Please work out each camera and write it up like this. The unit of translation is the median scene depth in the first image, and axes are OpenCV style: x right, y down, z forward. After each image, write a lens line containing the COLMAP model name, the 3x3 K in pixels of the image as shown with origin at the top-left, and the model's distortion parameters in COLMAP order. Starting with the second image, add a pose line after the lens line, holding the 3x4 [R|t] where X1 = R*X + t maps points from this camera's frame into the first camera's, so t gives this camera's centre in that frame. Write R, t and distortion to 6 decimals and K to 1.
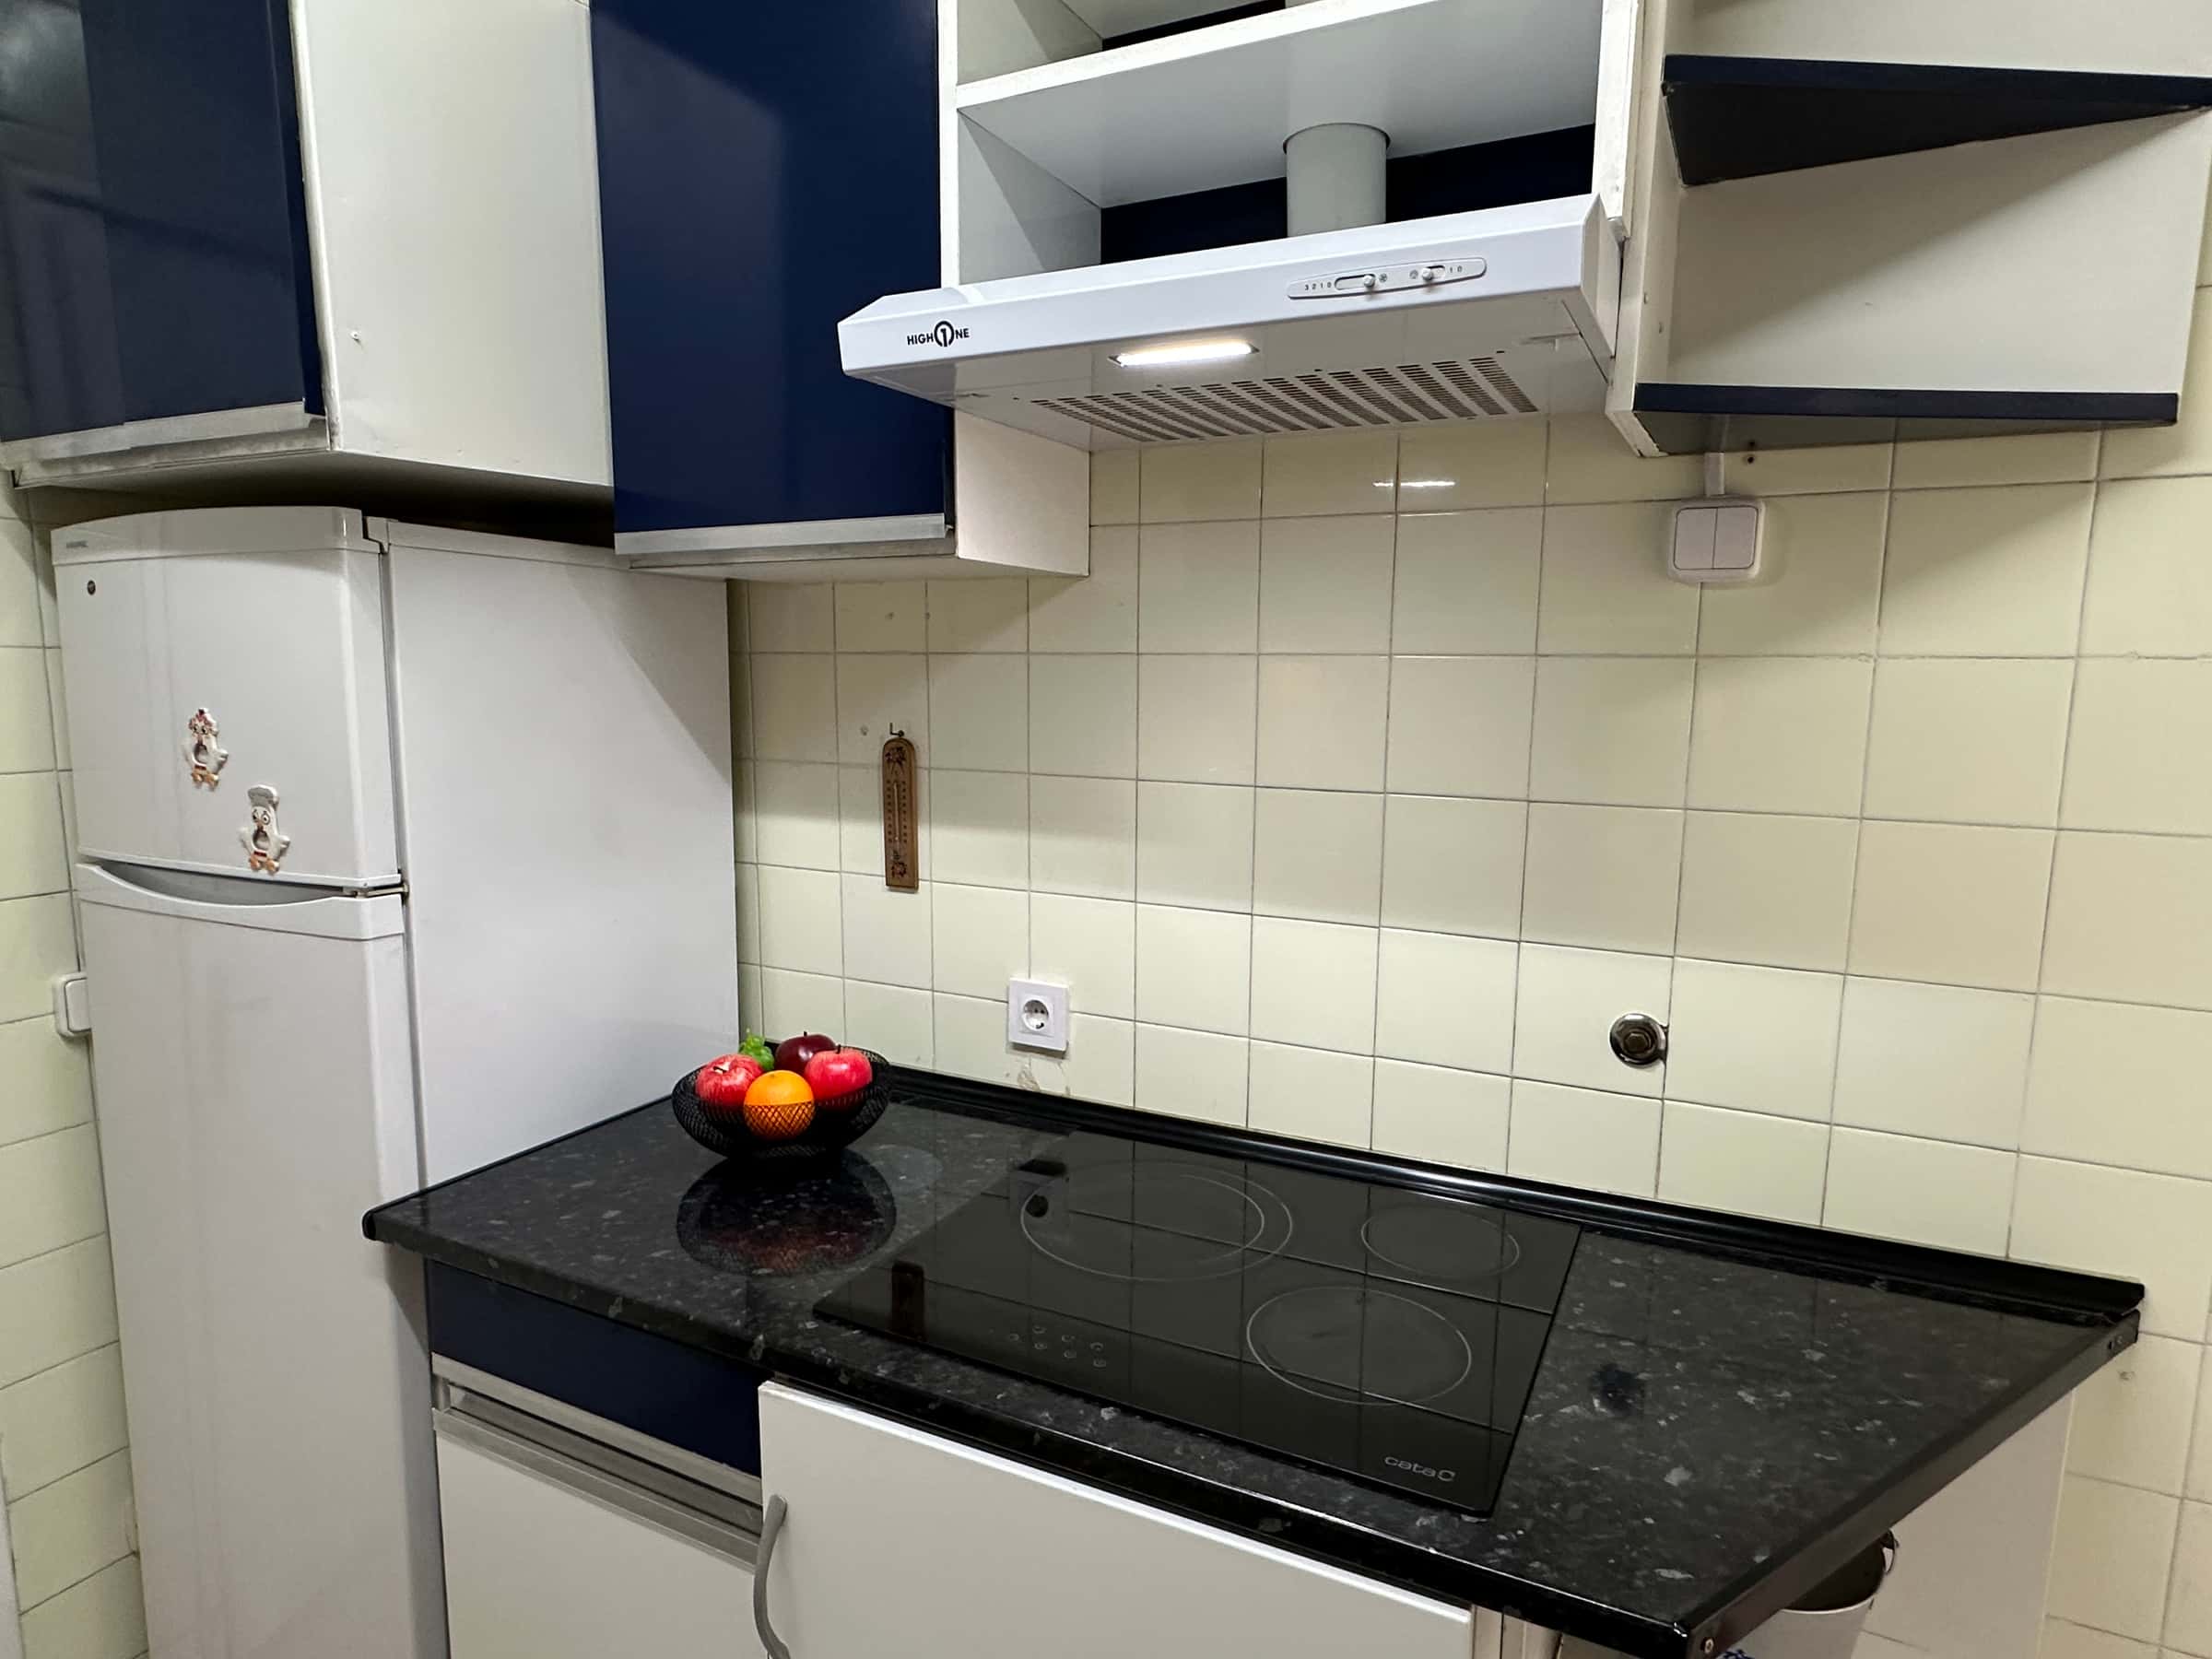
lens RADIAL K [[1268.3, 0, 1106.4], [0, 1268.3, 846.4], [0, 0, 1]] dist [0.004372, 0.000081]
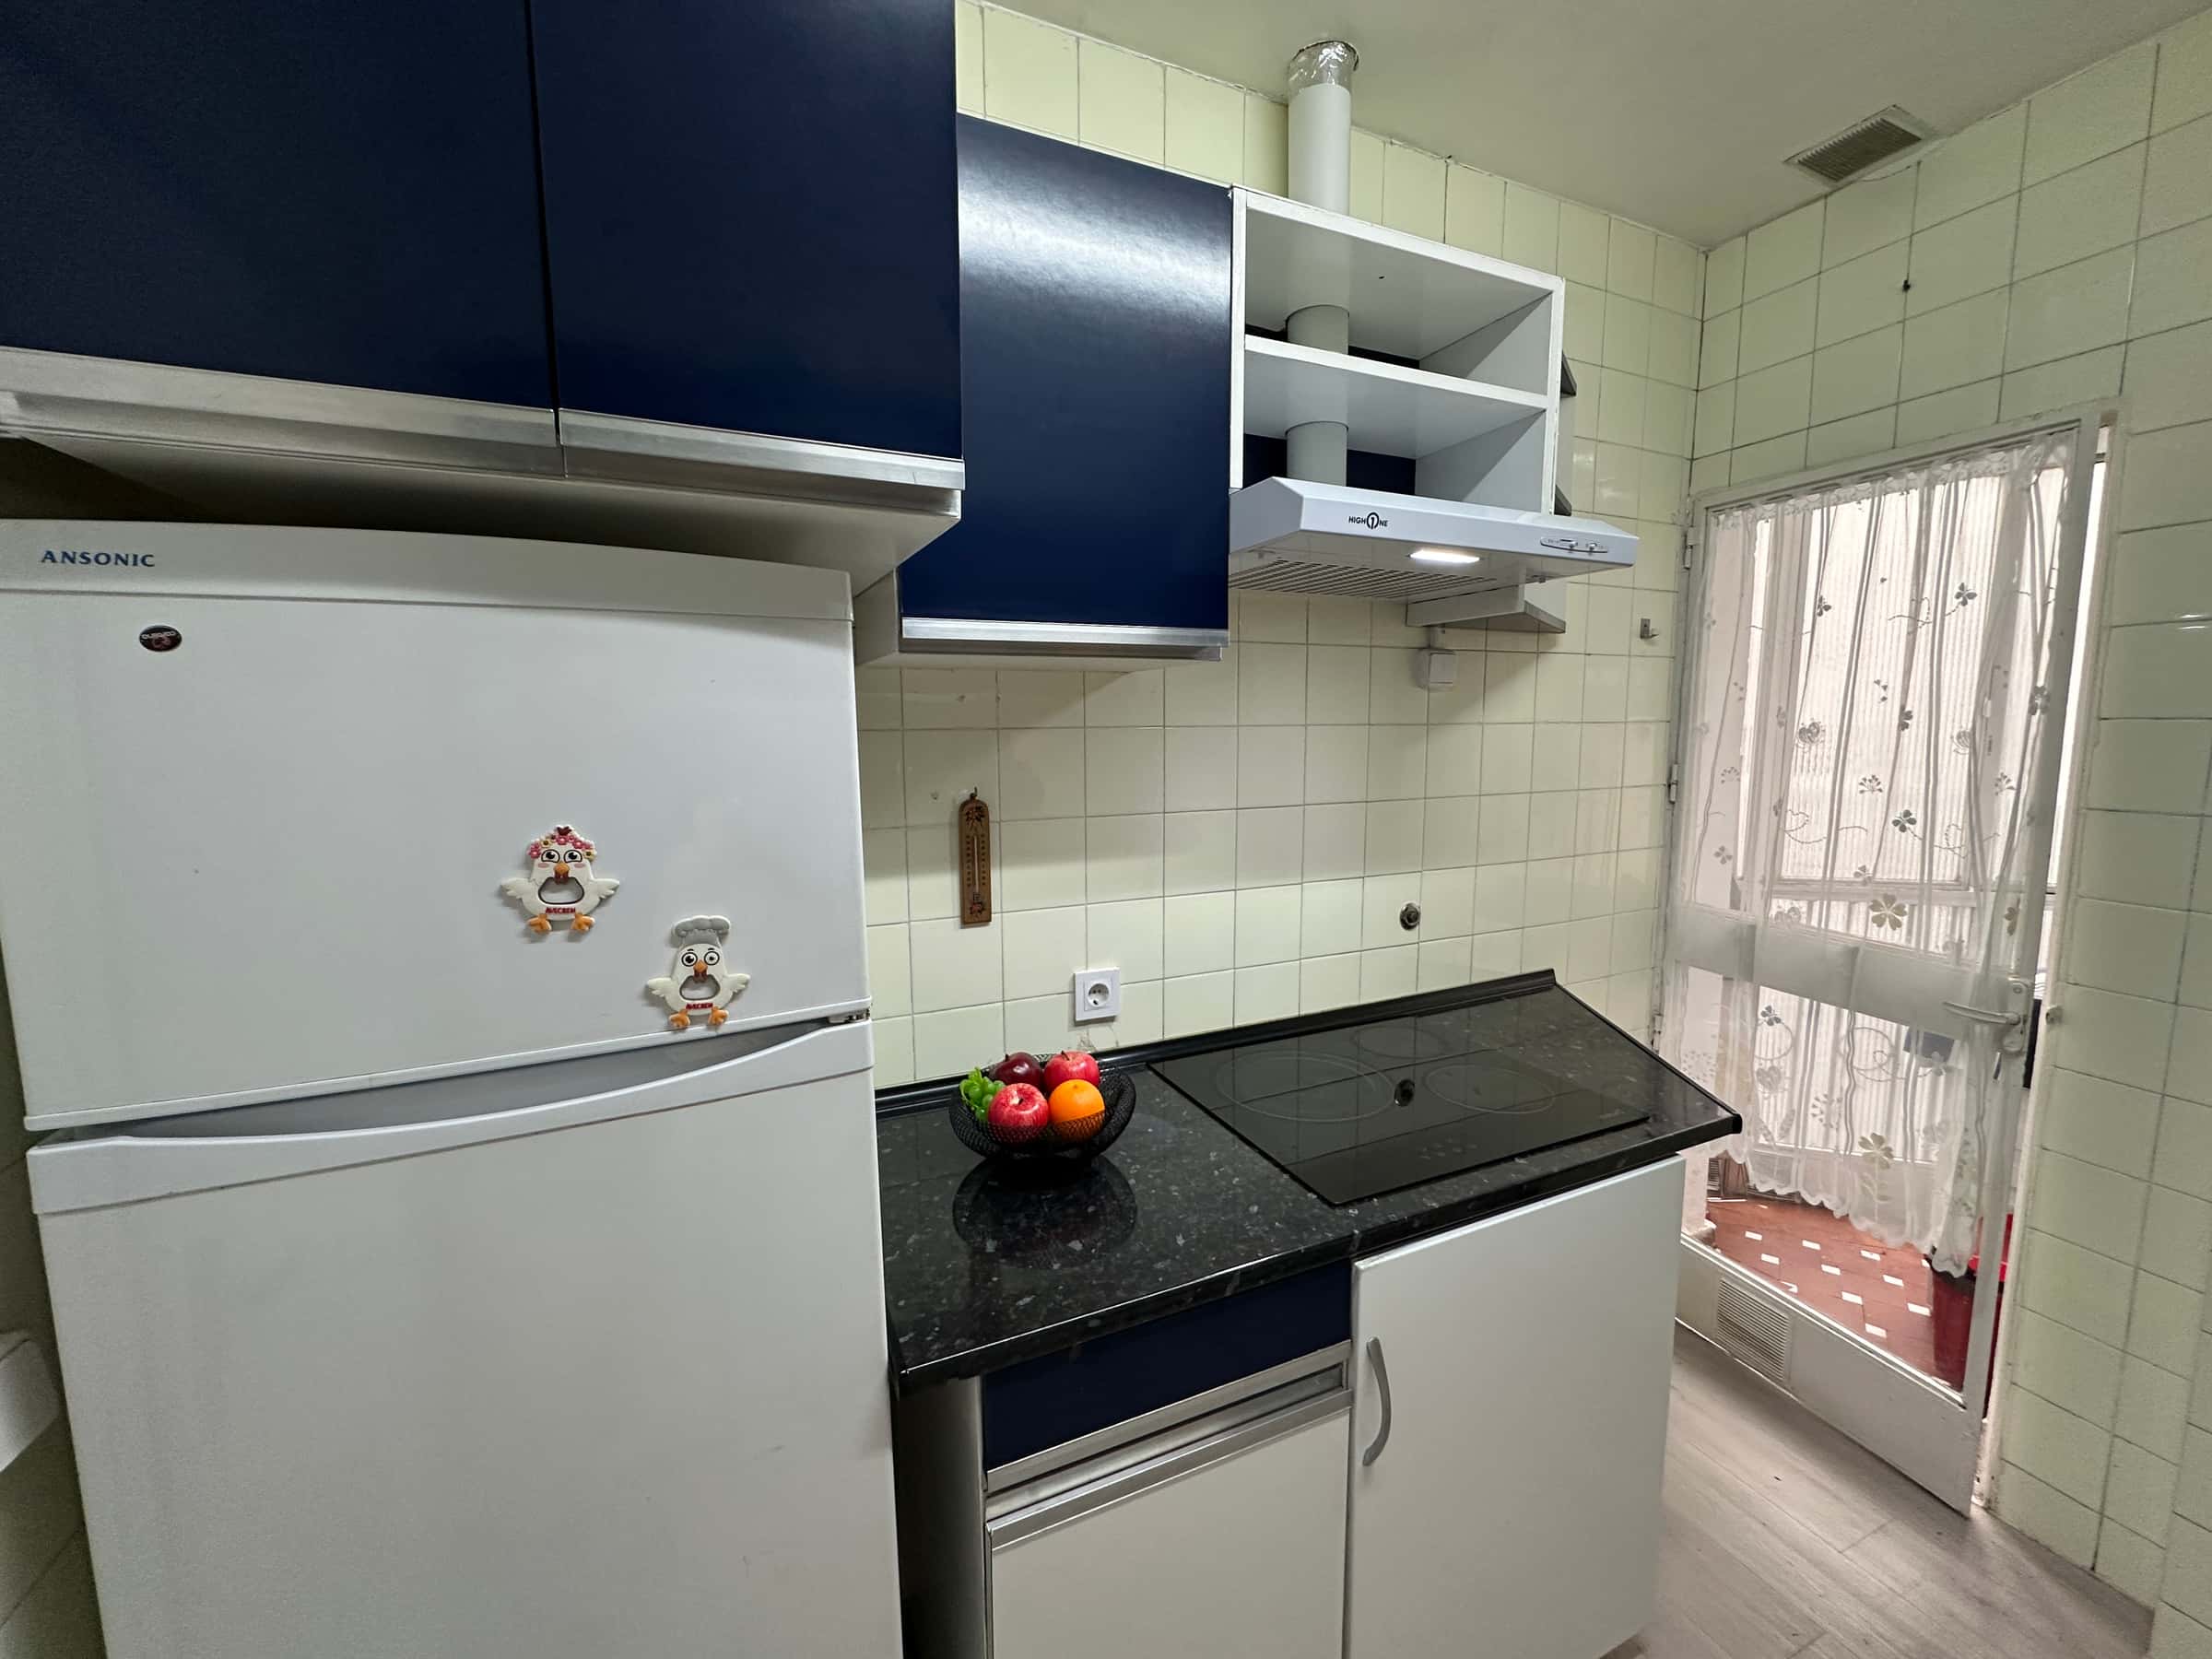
lens RADIAL K [[888.9, 0, 1106.0], [0, 888.9, 829.5], [0, 0, 1]] dist [-0.000865, 0.000054]
pose [[0.621192, -0.105281, 0.776554, -0.894709], [0.124008, 0.991655, 0.035245, -0.085517], [-0.773784, 0.074405, 0.629064, 0.453908]]
